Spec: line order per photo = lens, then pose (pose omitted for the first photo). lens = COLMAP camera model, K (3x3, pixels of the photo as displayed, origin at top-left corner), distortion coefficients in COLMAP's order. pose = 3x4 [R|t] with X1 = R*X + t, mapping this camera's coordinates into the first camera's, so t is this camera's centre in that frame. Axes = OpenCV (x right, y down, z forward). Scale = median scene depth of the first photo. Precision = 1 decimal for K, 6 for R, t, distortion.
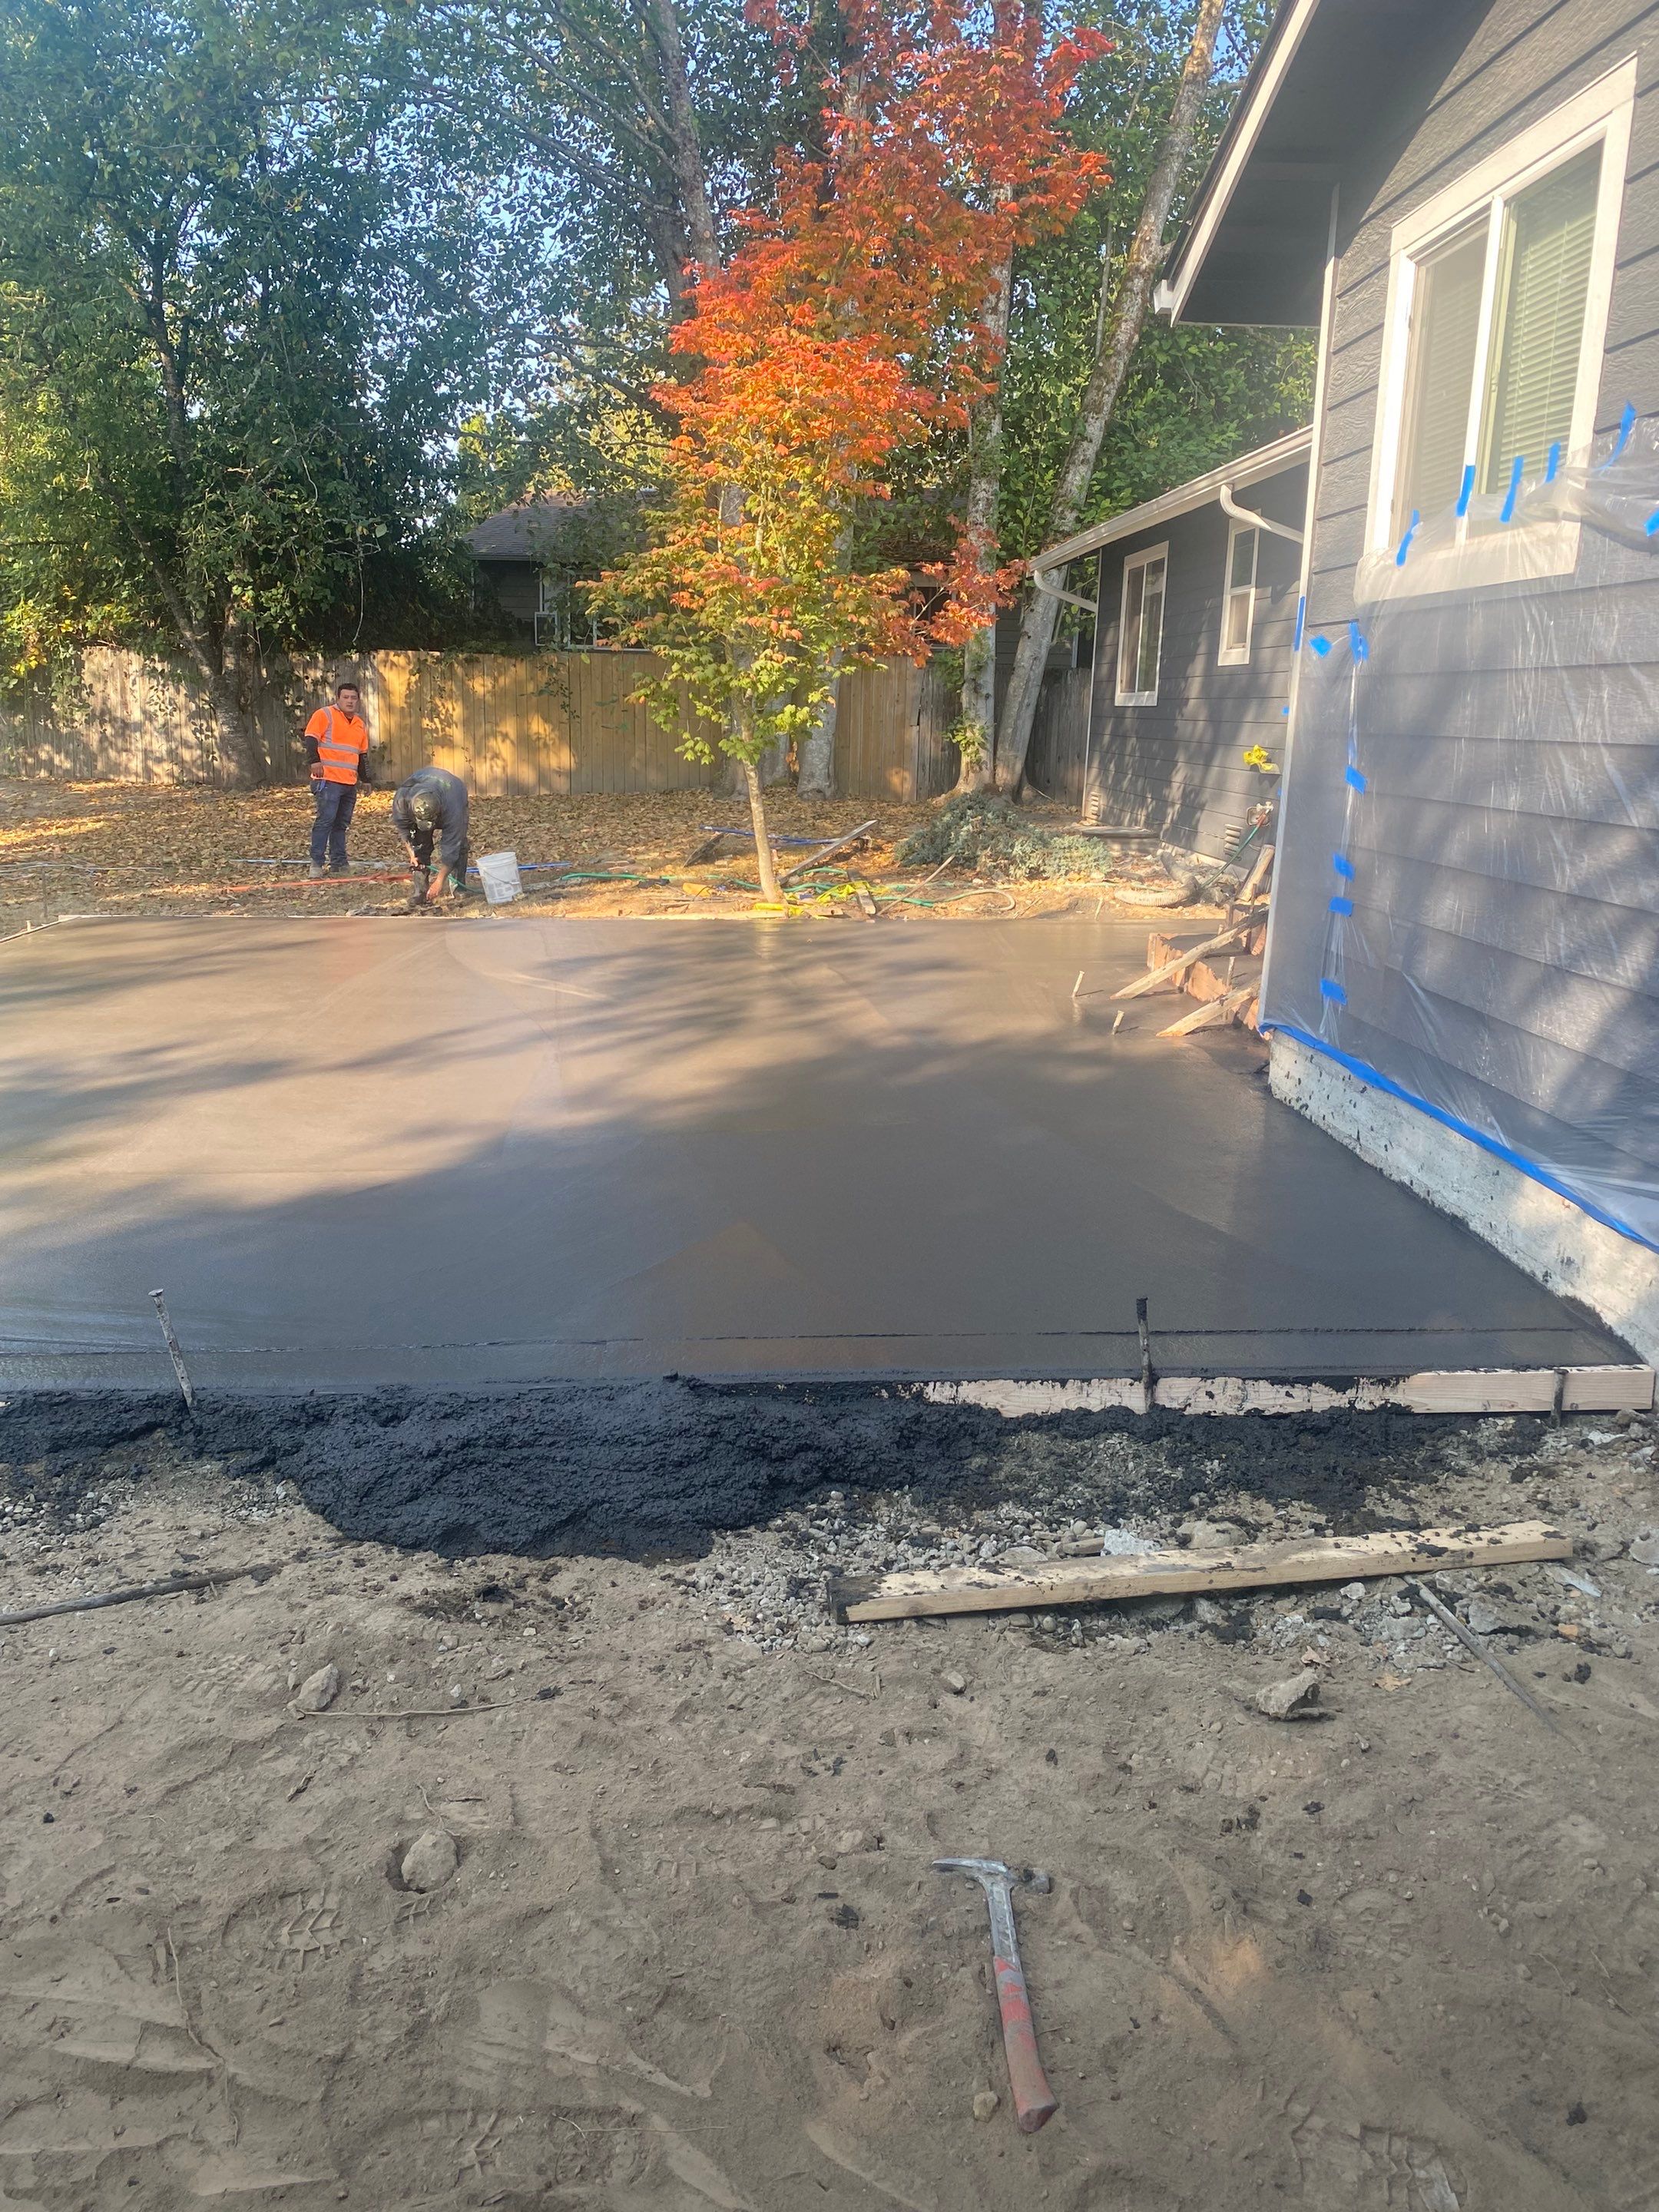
lens RADIAL K [[1675.4, 0, 825.7], [0, 1675.4, 1115.2], [0, 0, 1]] dist [0.010505, 0.021633]
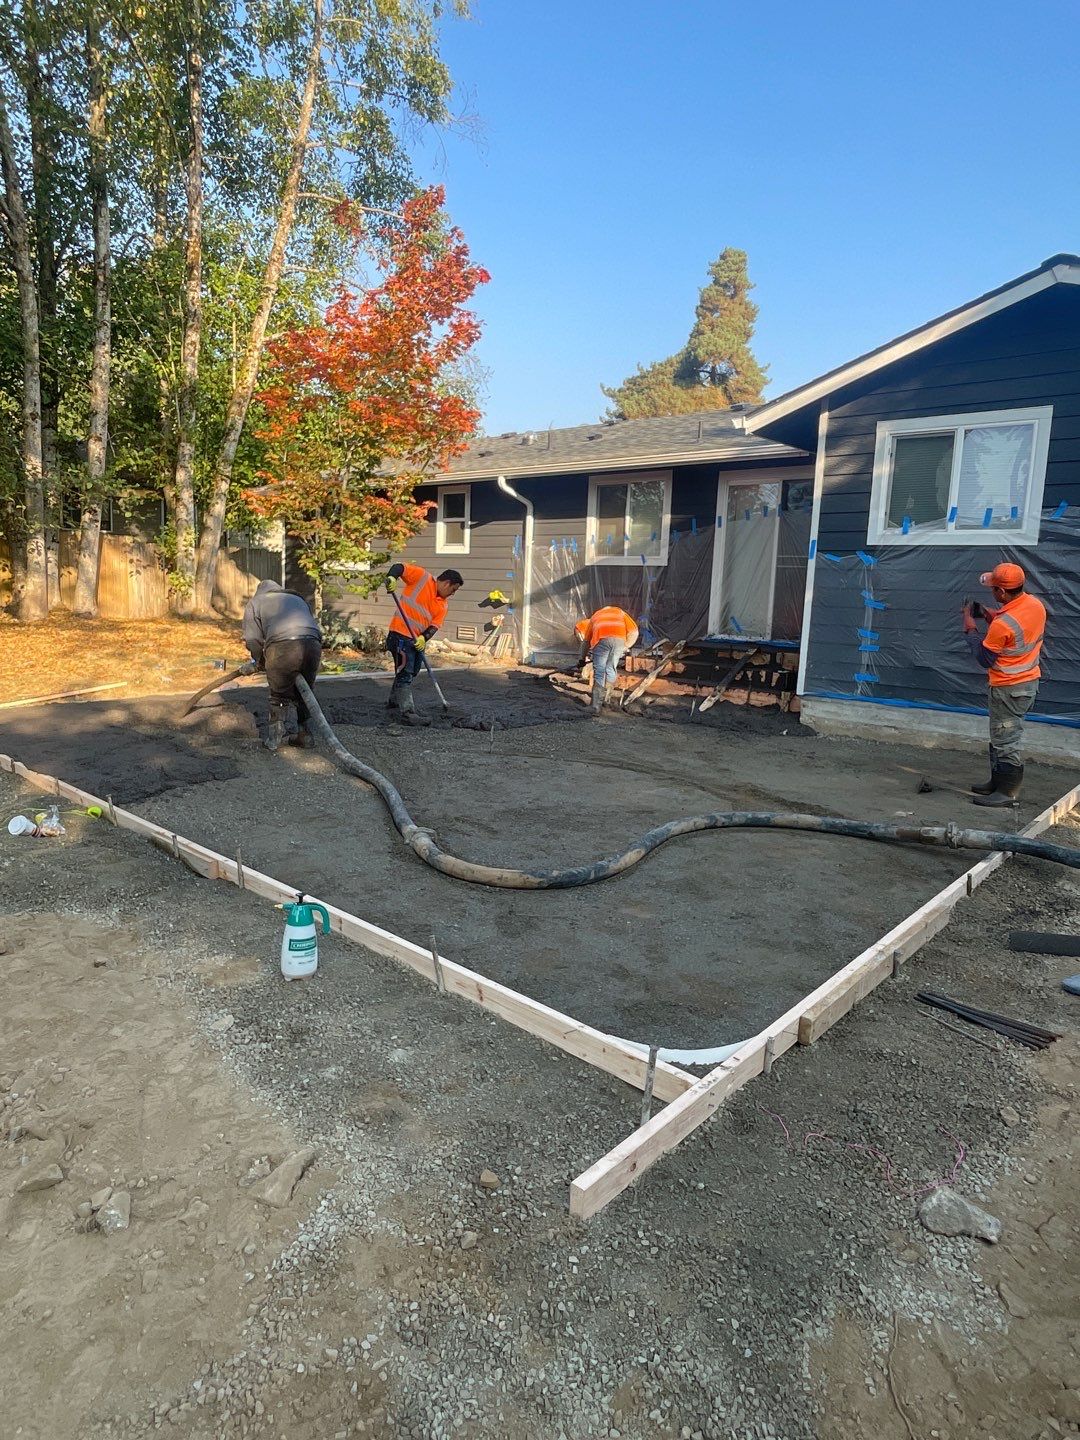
lens RADIAL K [[871.9, 0, 528.8], [0, 871.9, 723.3], [0, 0, 1]] dist [-0.009227, 0.014017]
pose [[0.716000, -0.092483, 0.691947, -0.323409], [0.137459, 0.990458, -0.009857, -0.017957], [-0.684433, 0.102172, 0.721881, 0.097405]]
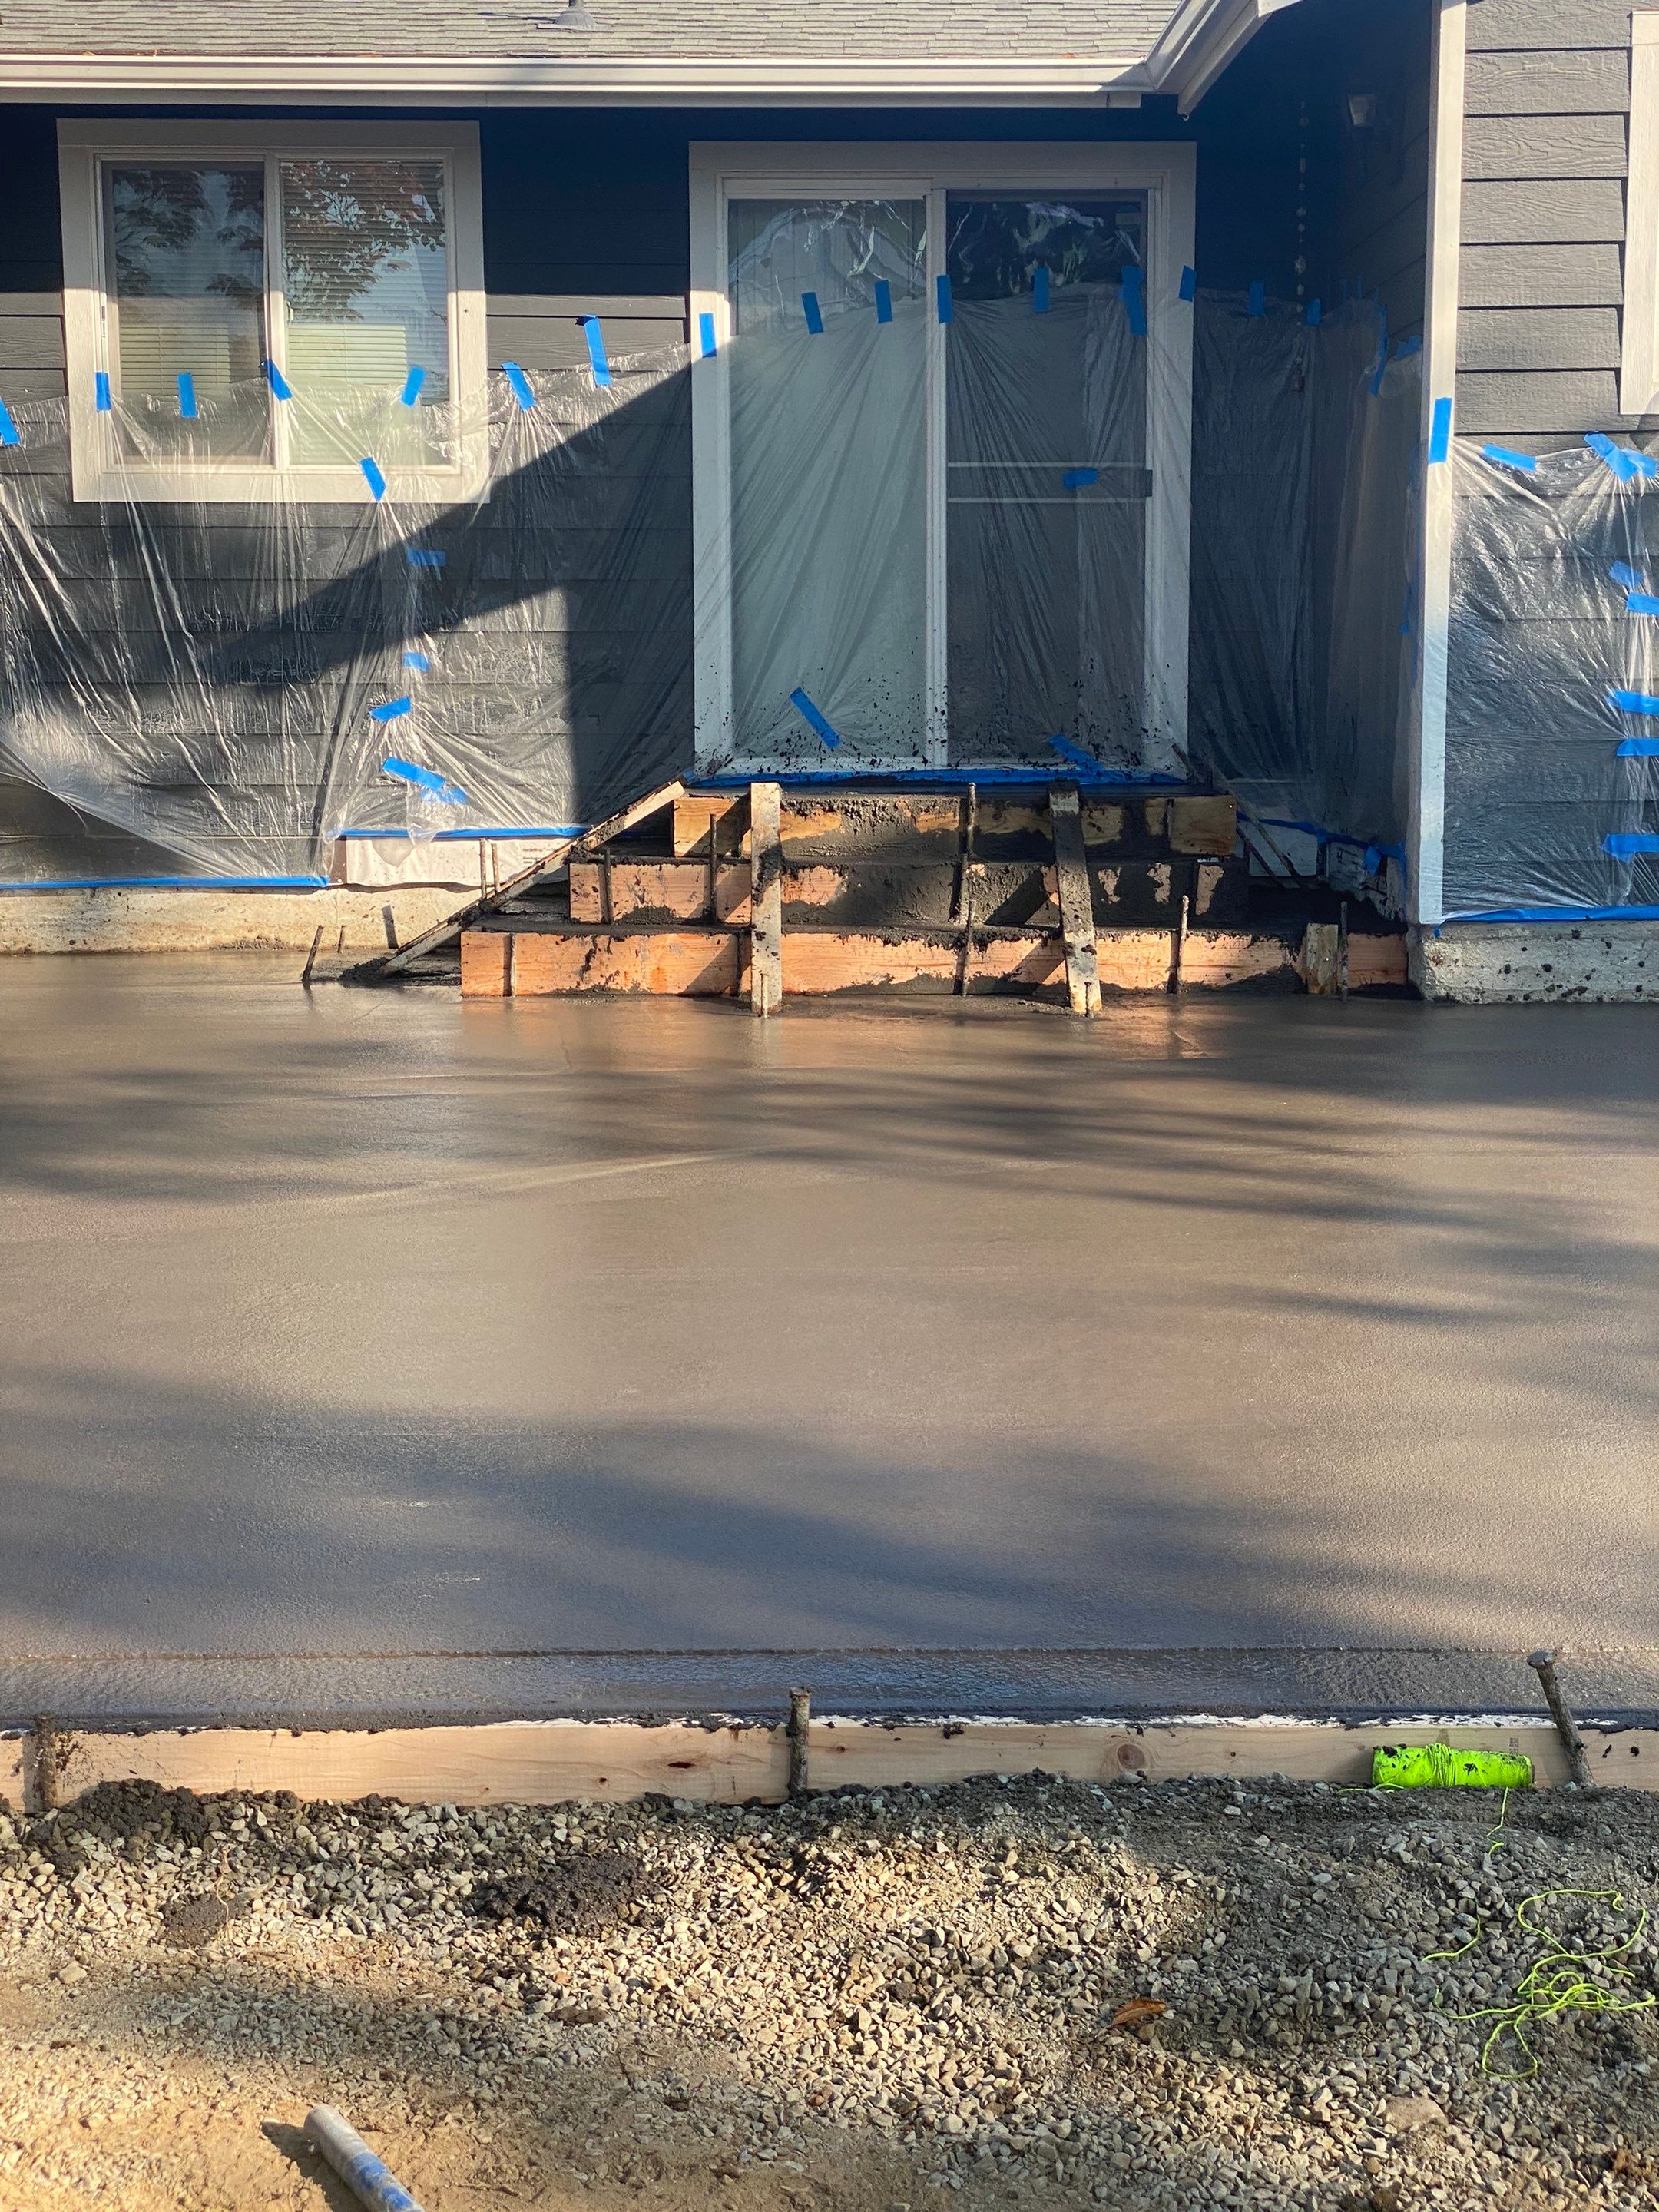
lens RADIAL K [[3299.6, 0, 834.7], [0, 3299.6, 1105.2], [0, 0, 1]] dist [0.163827, 0.000000]
pose [[0.033615, -0.148574, 0.988330, -0.422587], [0.236656, 0.961949, 0.136559, -0.081465], [-0.971012, 0.229303, 0.067497, 0.380076]]
